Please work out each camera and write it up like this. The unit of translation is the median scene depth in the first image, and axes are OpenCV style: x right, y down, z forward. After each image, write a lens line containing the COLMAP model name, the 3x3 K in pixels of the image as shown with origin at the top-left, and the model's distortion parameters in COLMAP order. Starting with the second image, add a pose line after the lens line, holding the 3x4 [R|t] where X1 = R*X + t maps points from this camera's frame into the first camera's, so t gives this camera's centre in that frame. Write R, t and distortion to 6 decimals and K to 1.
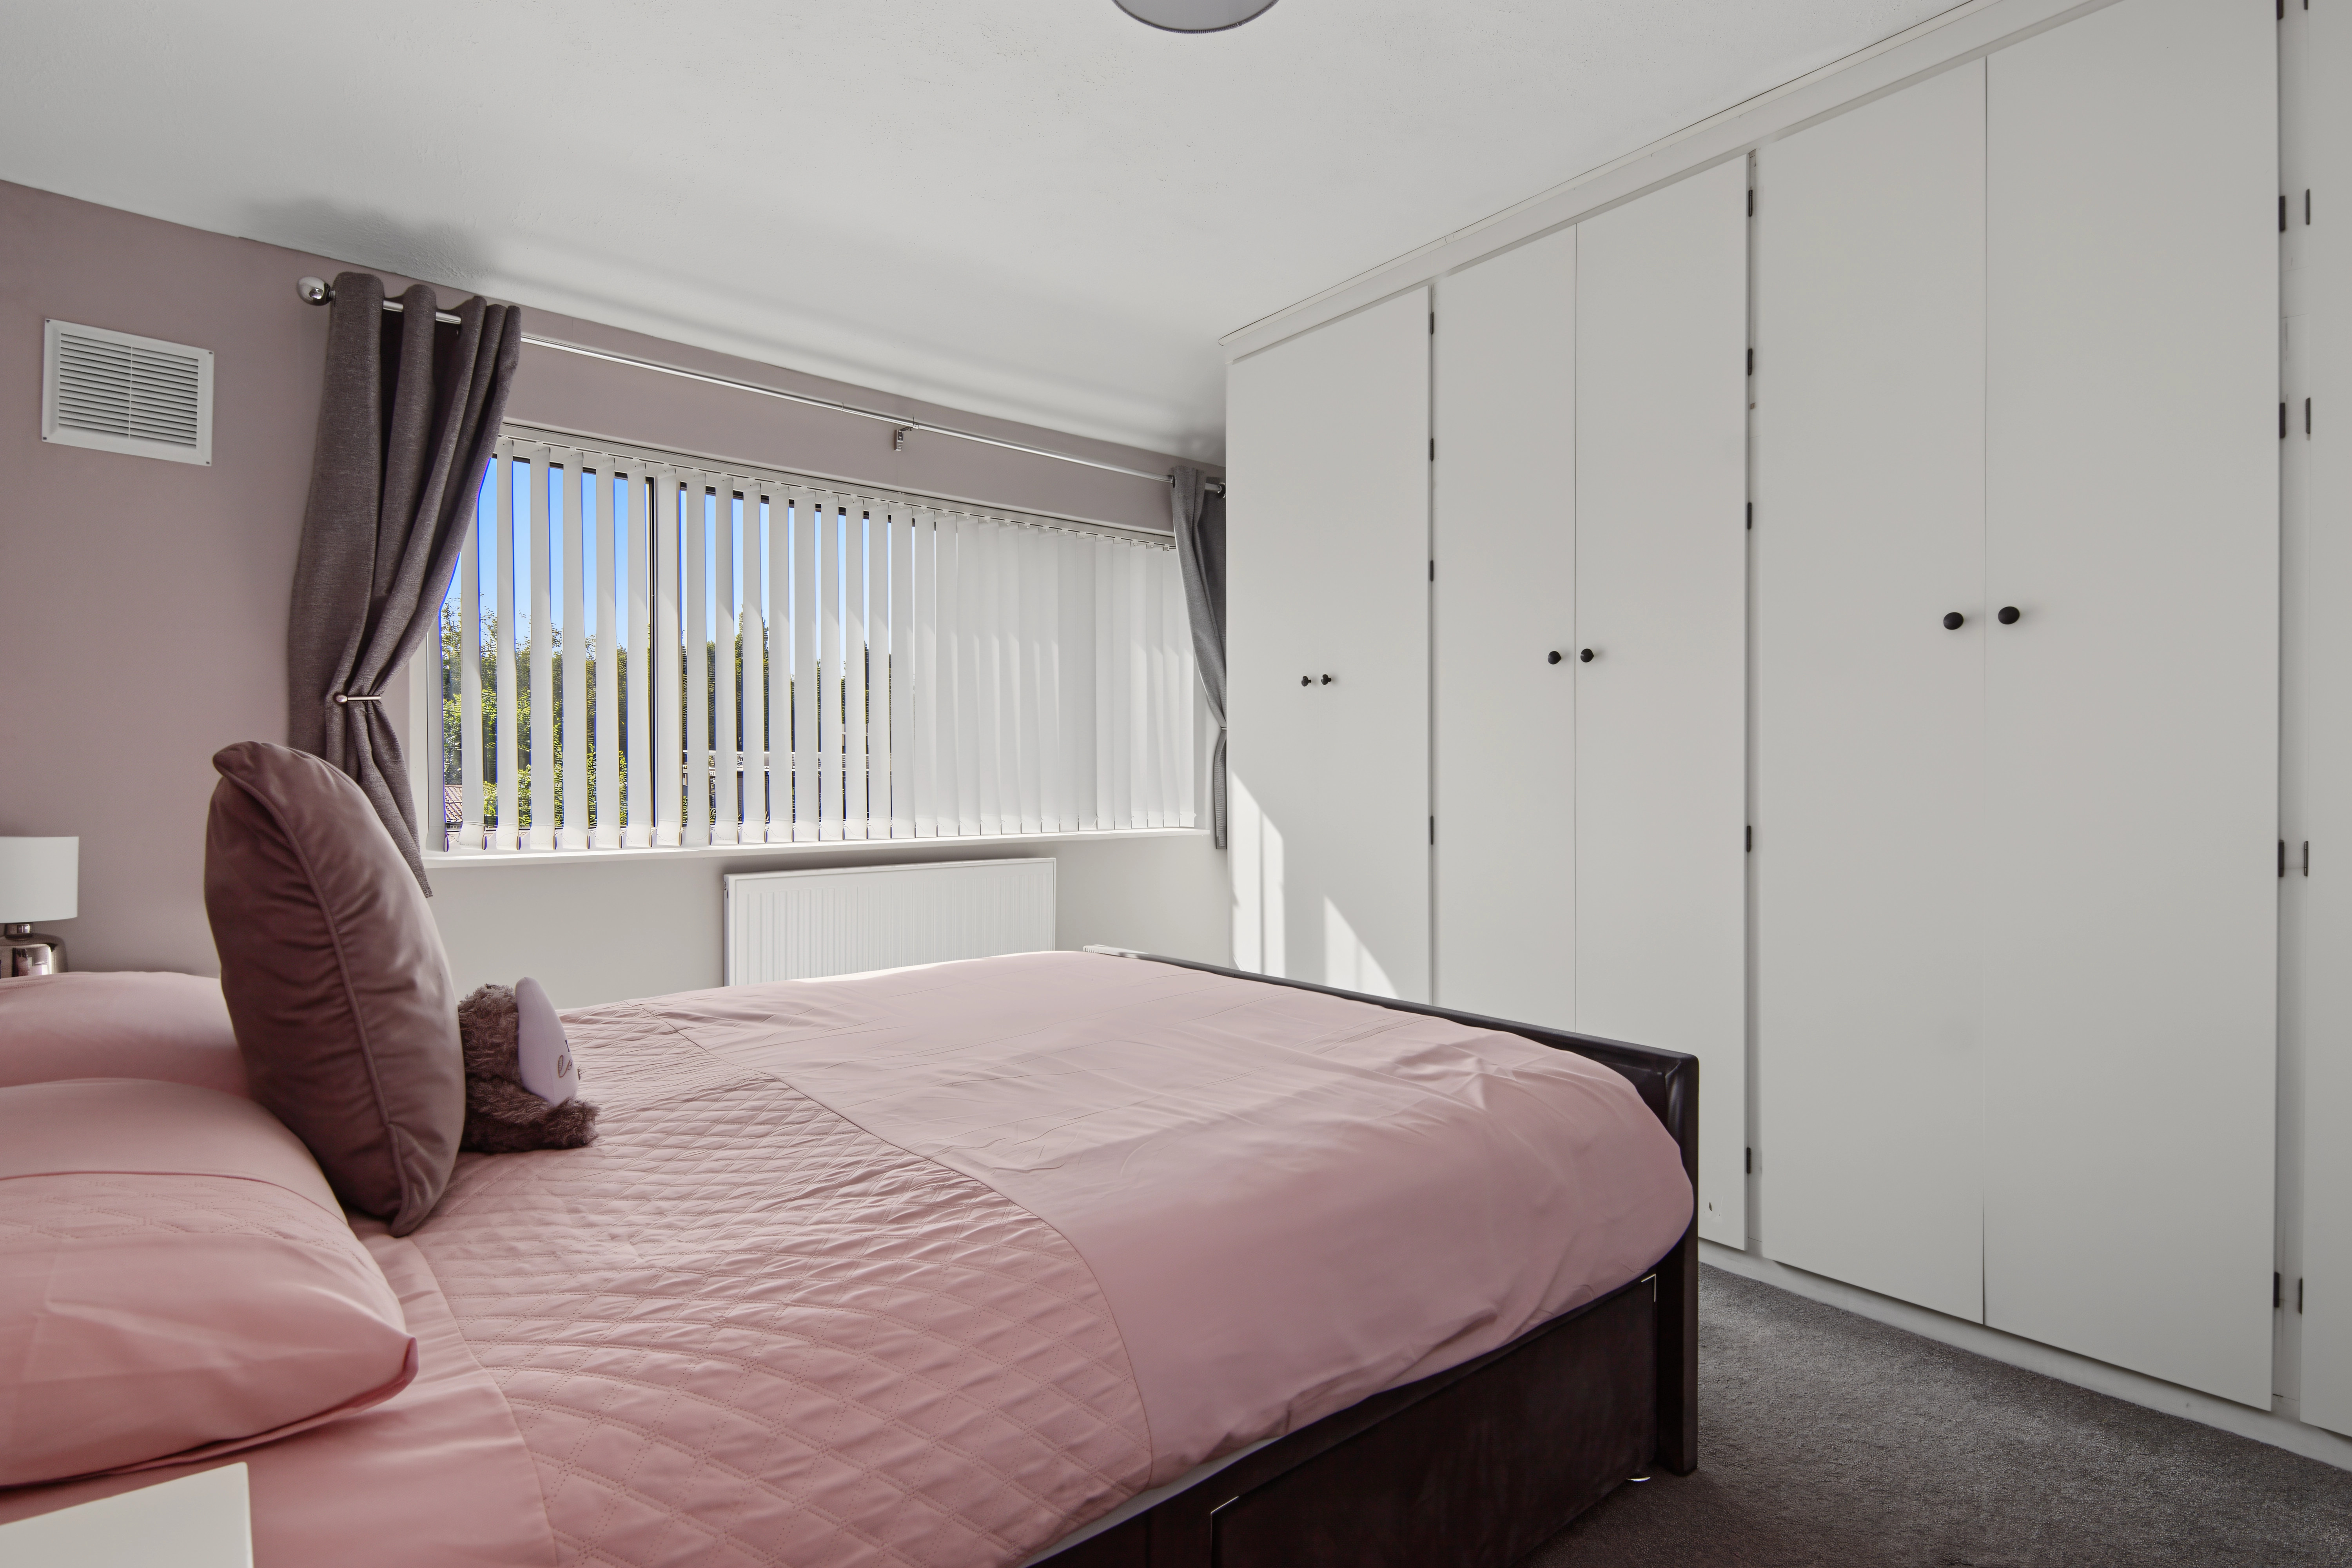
lens RADIAL K [[1147.3, 0, 1176.0], [0, 1147.3, 784.0], [0, 0, 1]] dist [0.012845, -0.000423]
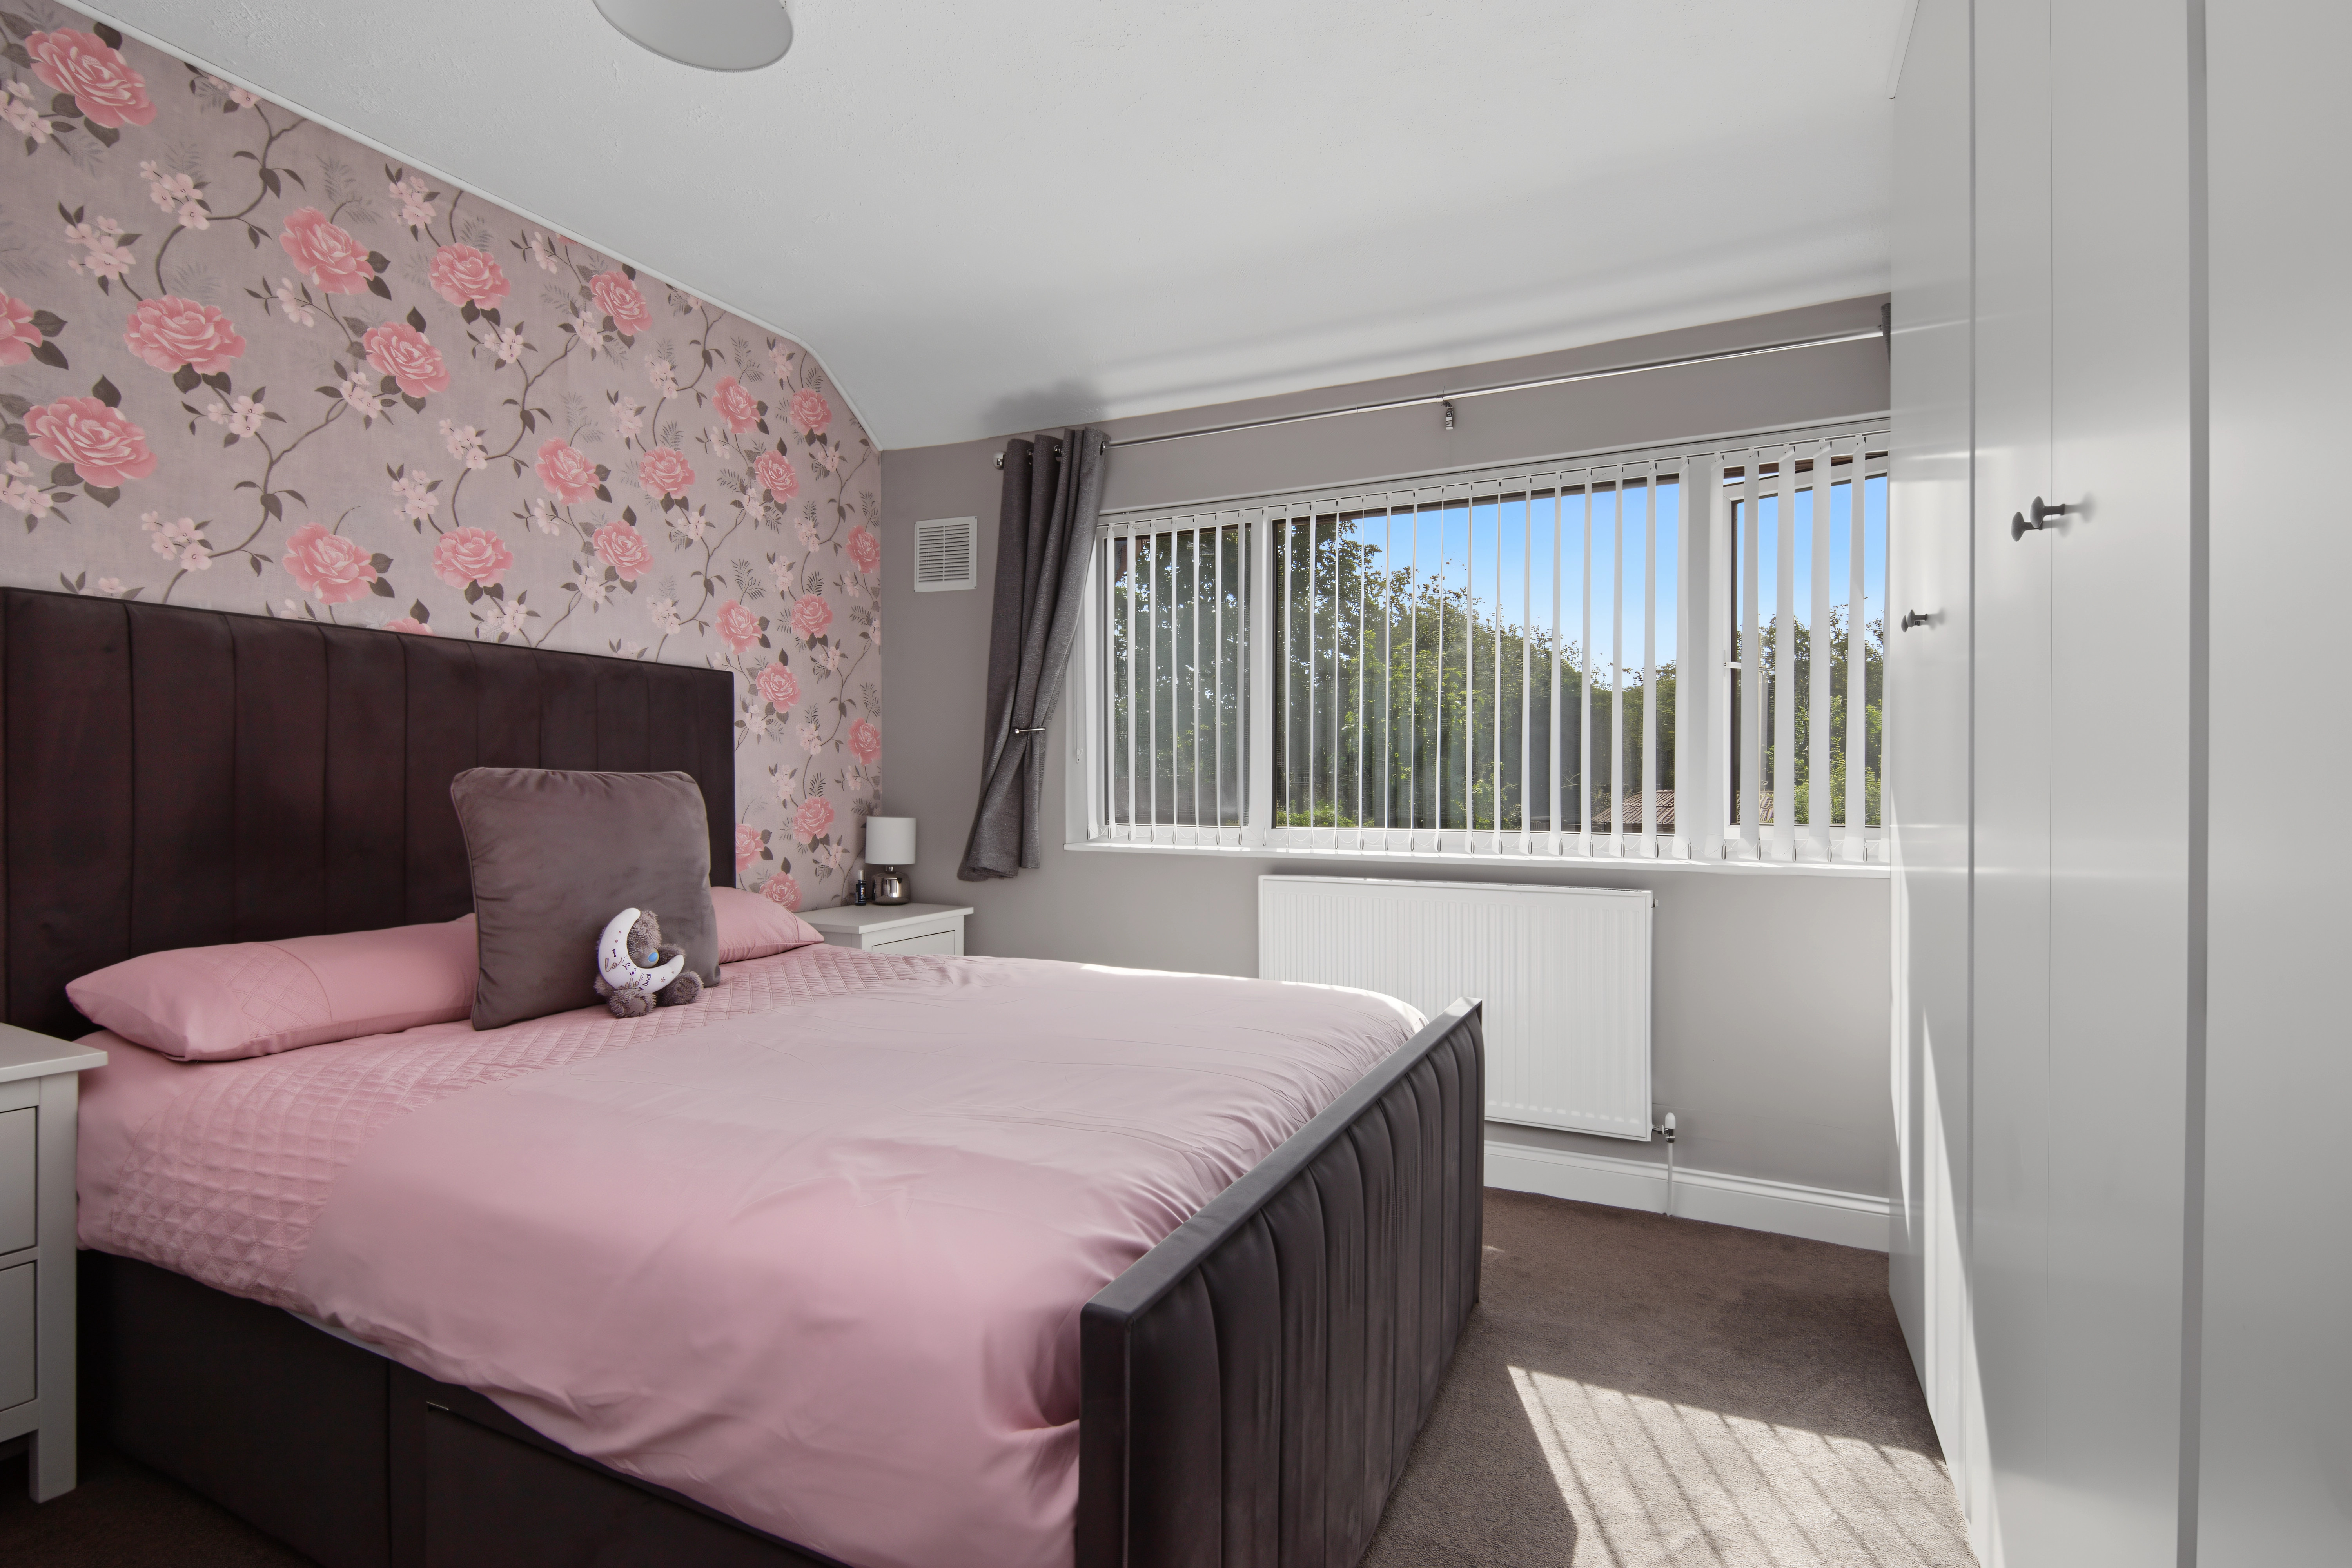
lens RADIAL K [[1147.3, 0, 1176.0], [0, 1147.3, 784.0], [0, 0, 1]] dist [0.012845, -0.000423]
pose [[0.407470, 0.001801, -0.913217, 0.725378], [-0.004914, 0.999988, -0.000220, -0.006742], [0.913205, 0.004578, 0.407474, 0.613050]]
